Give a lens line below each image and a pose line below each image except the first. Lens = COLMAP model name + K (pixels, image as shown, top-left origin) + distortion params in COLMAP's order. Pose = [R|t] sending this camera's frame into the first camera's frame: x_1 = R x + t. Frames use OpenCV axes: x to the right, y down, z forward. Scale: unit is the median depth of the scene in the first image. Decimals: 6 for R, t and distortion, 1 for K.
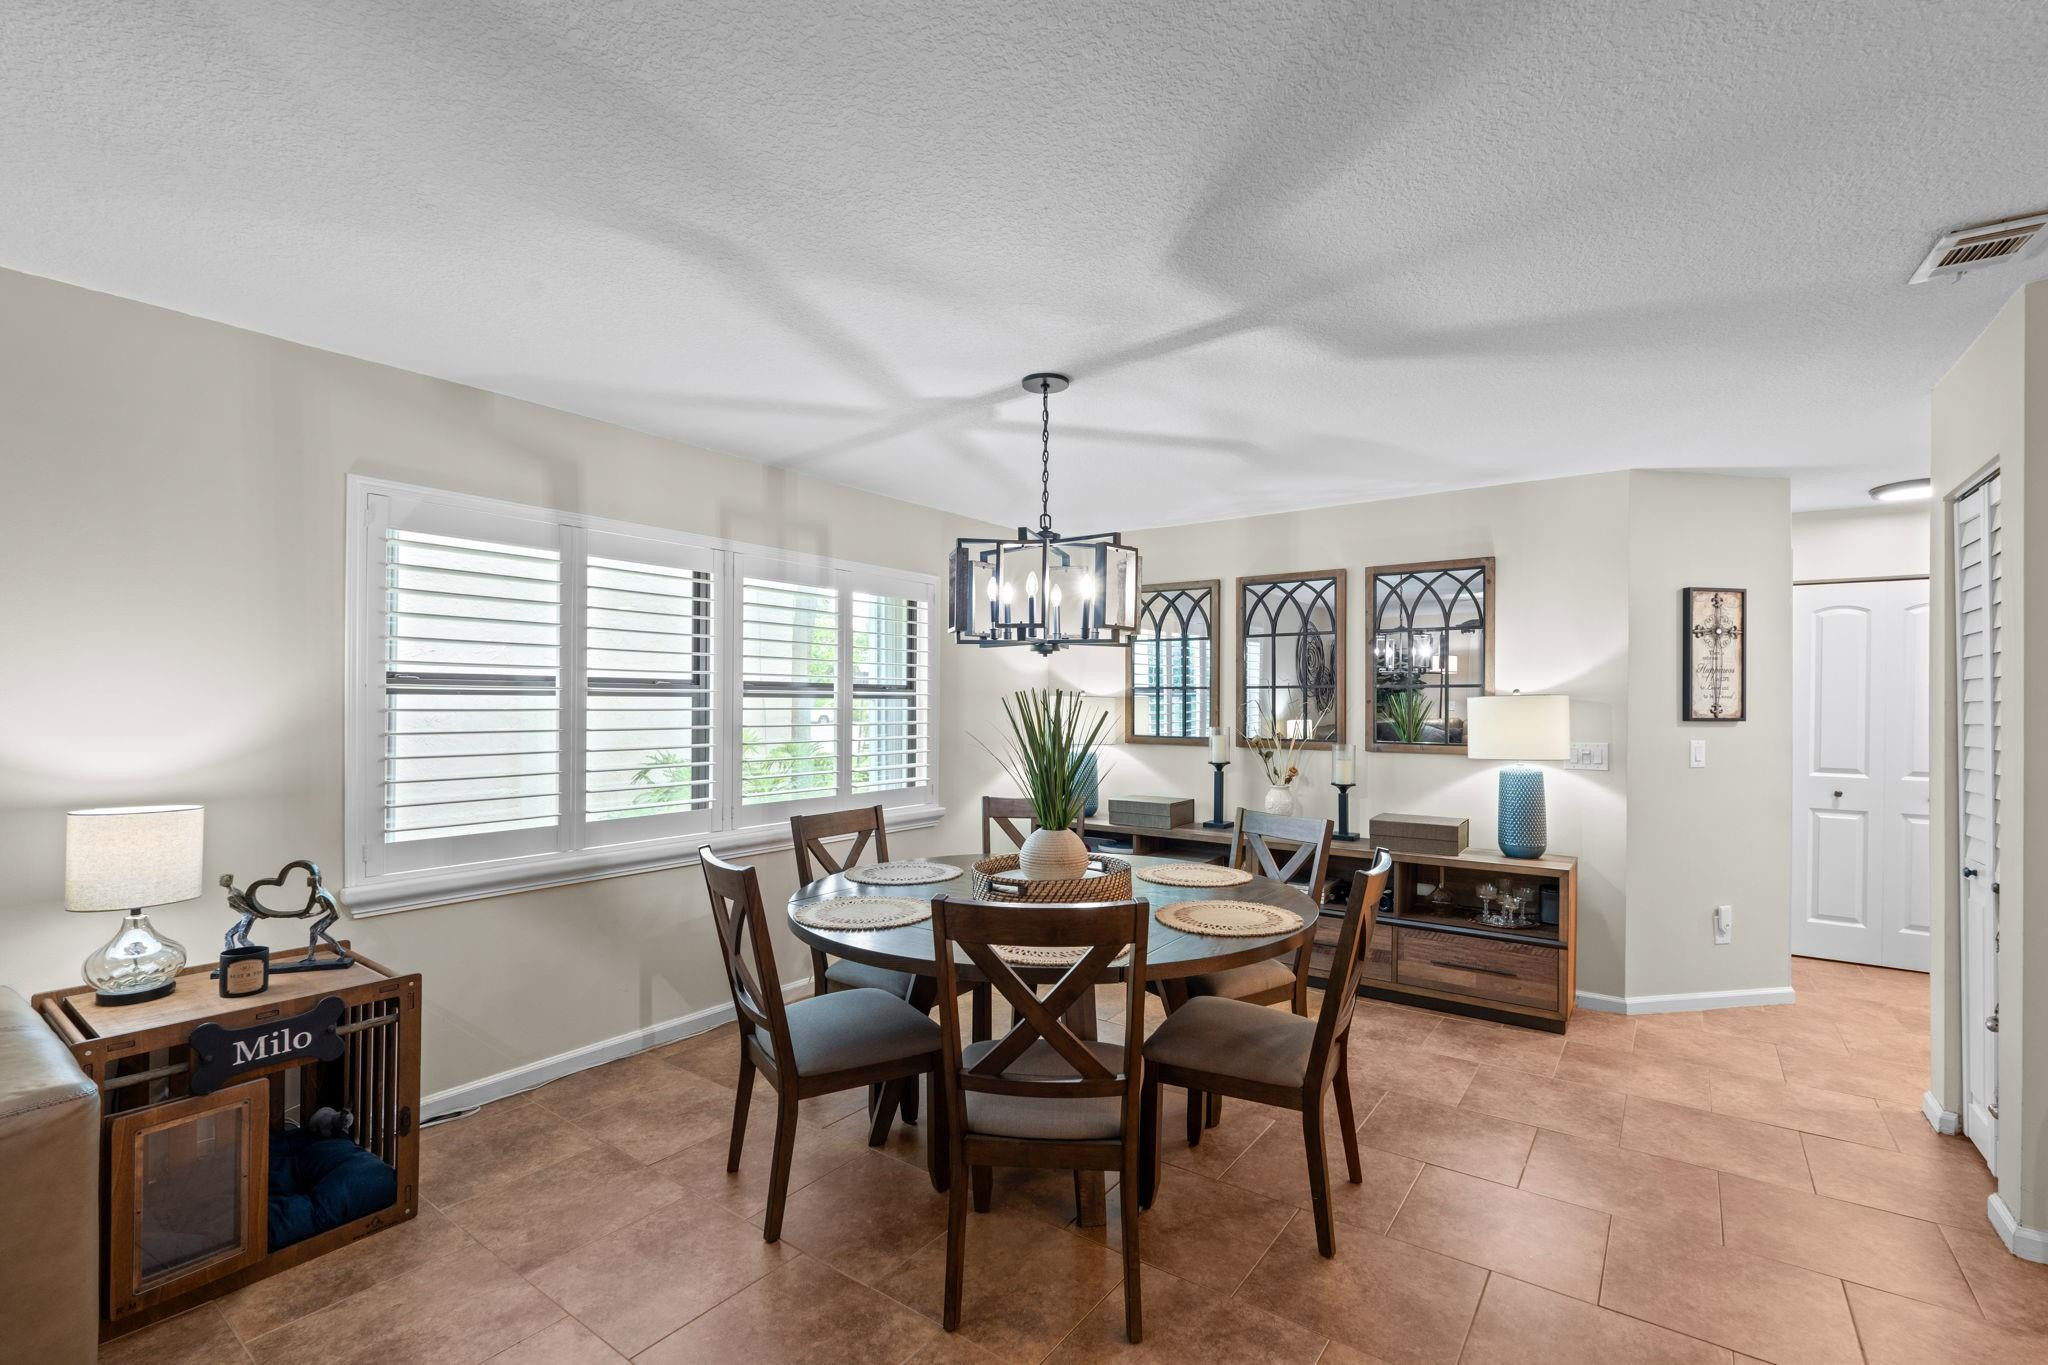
lens RADIAL K [[891.6, 0, 1028.6], [0, 891.6, 702.1], [0, 0, 1]] dist [-0.006447, 0.001163]
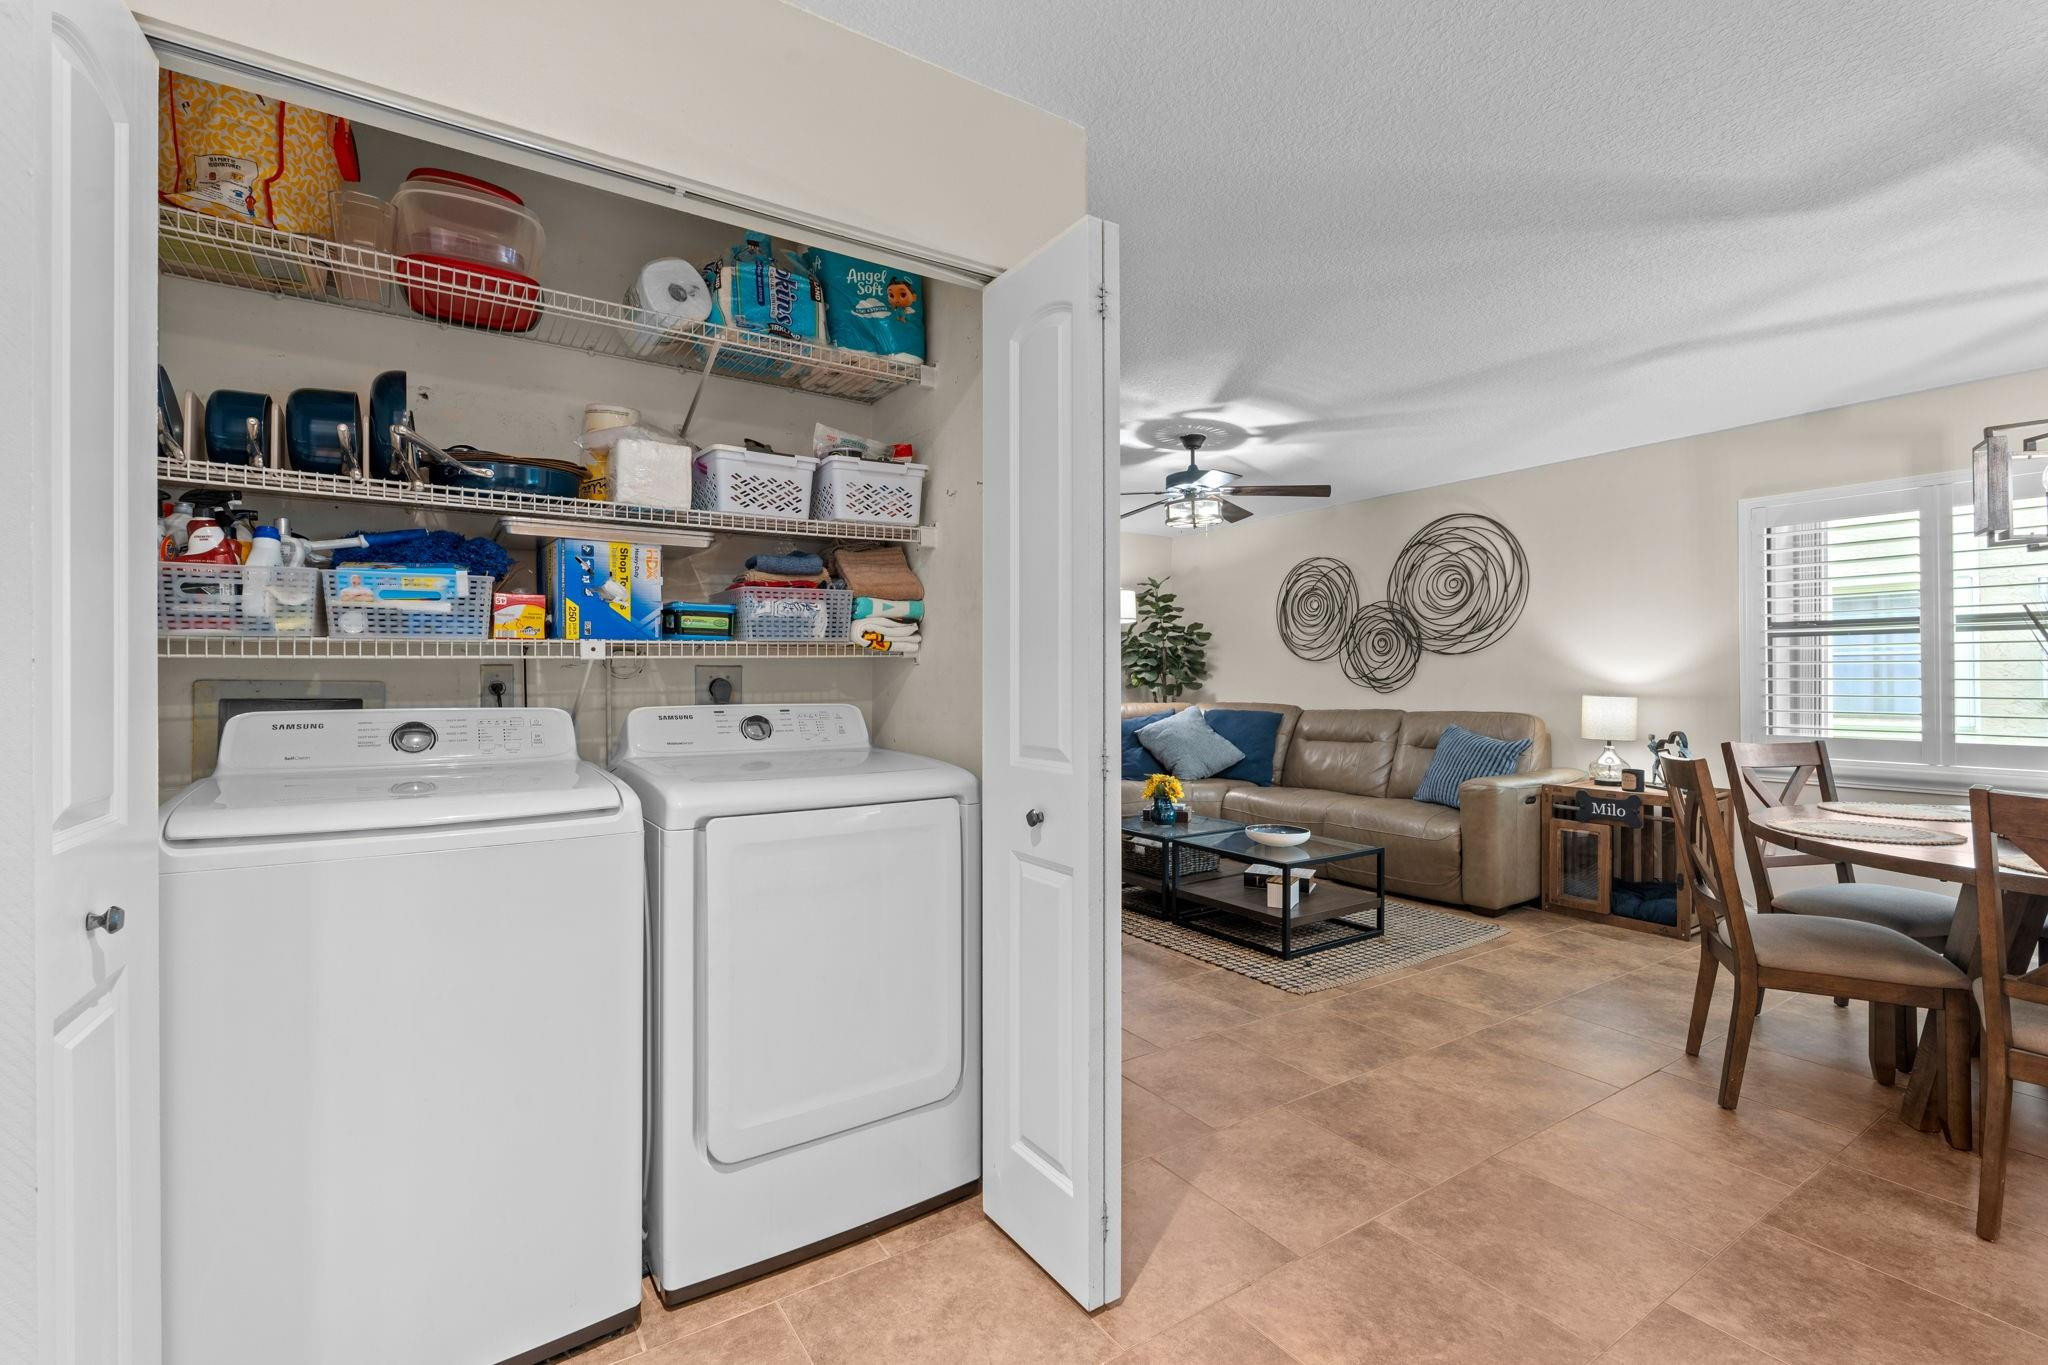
lens RADIAL K [[891.6, 0, 1023.8], [0, 891.6, 670.3], [0, 0, 1]] dist [-0.006447, 0.001163]
pose [[-0.352113, -0.013670, -0.935858, 0.850907], [-0.000608, 0.999896, -0.014377, 0.053131], [0.935957, -0.004493, -0.352085, 0.255964]]
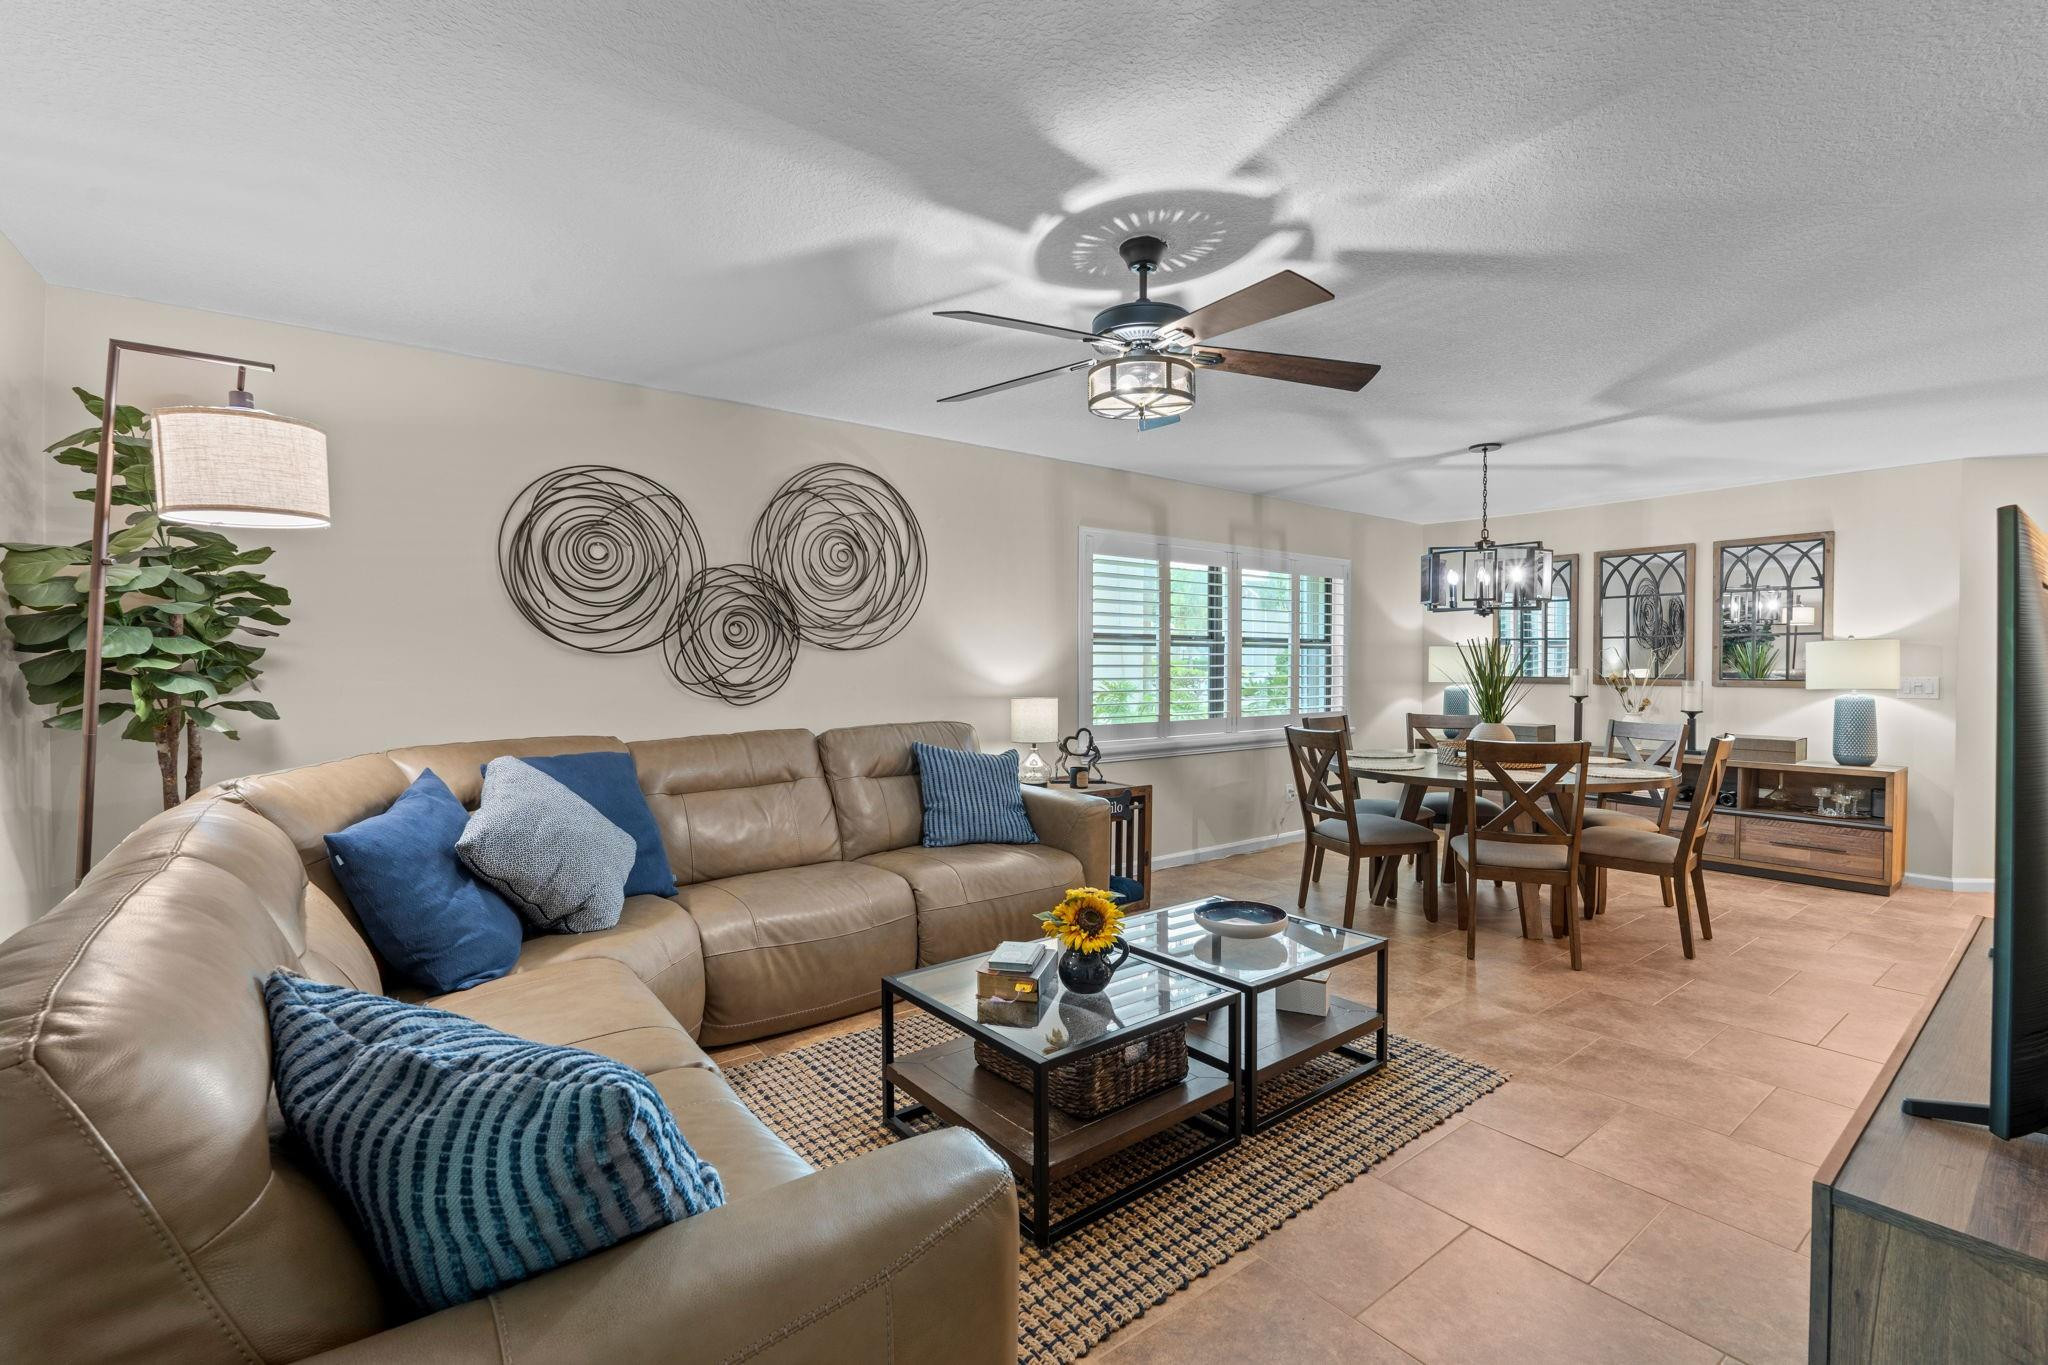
lens RADIAL K [[891.6, 0, 1027.7], [0, 891.6, 679.8], [0, 0, 1]] dist [-0.006447, 0.001163]
pose [[0.959262, 0.000991, -0.282516, -0.245107], [0.004214, 0.999832, 0.017817, 0.023199], [0.282486, -0.018282, 0.959097, -0.601676]]
